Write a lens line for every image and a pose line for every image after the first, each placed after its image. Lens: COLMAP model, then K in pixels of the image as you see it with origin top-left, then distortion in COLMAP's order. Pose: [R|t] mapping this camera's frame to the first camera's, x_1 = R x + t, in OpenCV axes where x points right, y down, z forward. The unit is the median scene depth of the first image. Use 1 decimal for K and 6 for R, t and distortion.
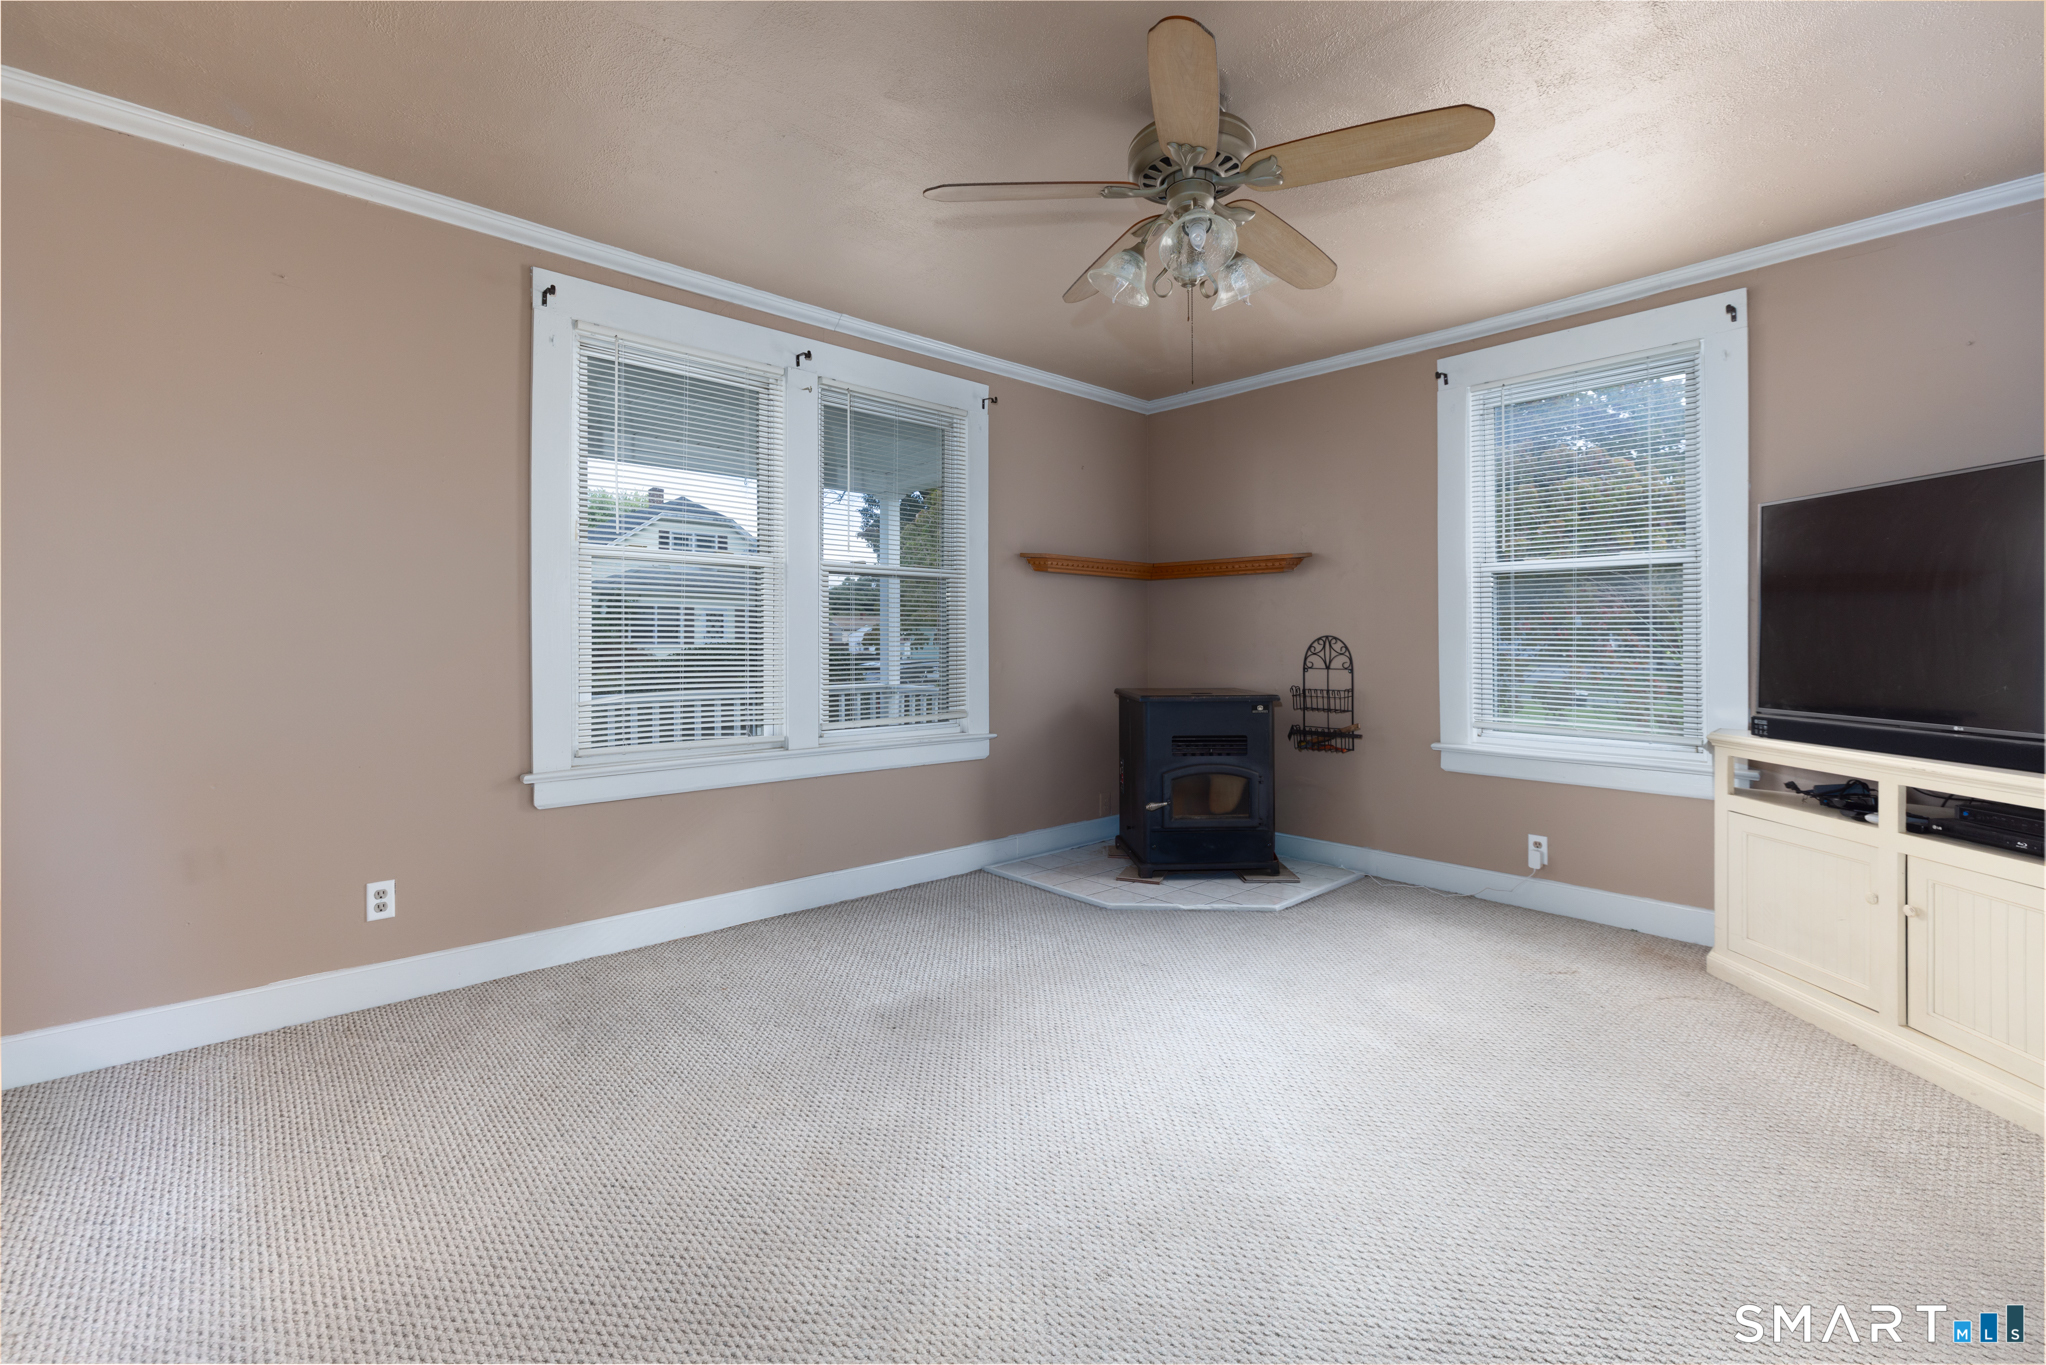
lens RADIAL K [[860.7, 0, 1001.7], [0, 860.7, 661.0], [0, 0, 1]] dist [0.000329, -0.000072]
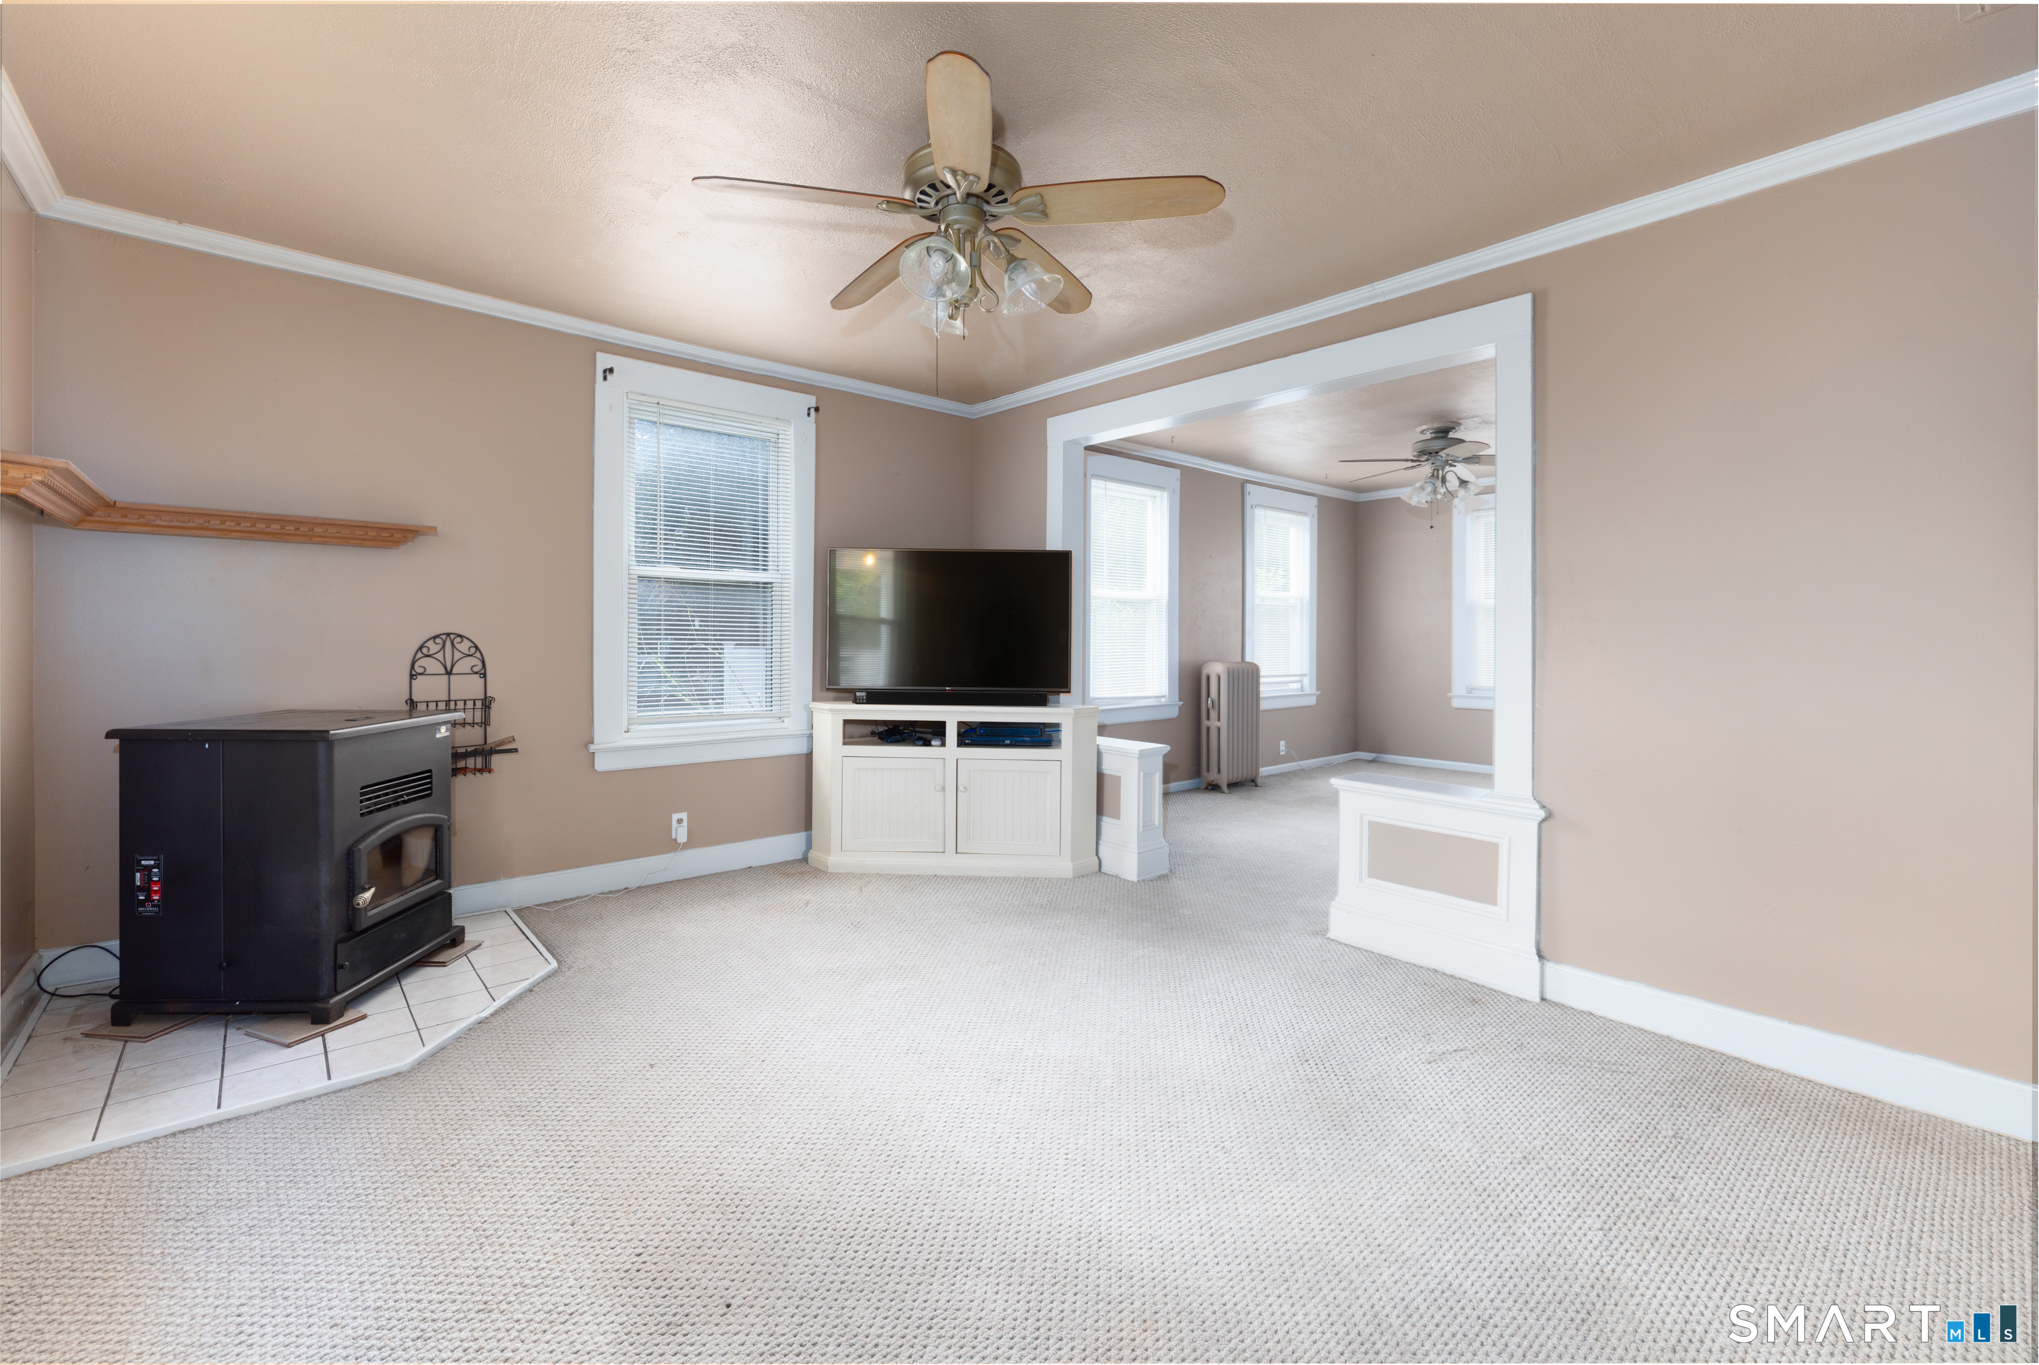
lens RADIAL K [[857.7, 0, 998.3], [0, 857.7, 661.0], [0, 0, 1]] dist [0.000329, -0.000072]
pose [[0.029511, -0.027264, 0.999193, -0.454980], [0.017815, 0.999484, 0.026745, -0.017212], [-0.999406, 0.017012, 0.029981, 0.518730]]
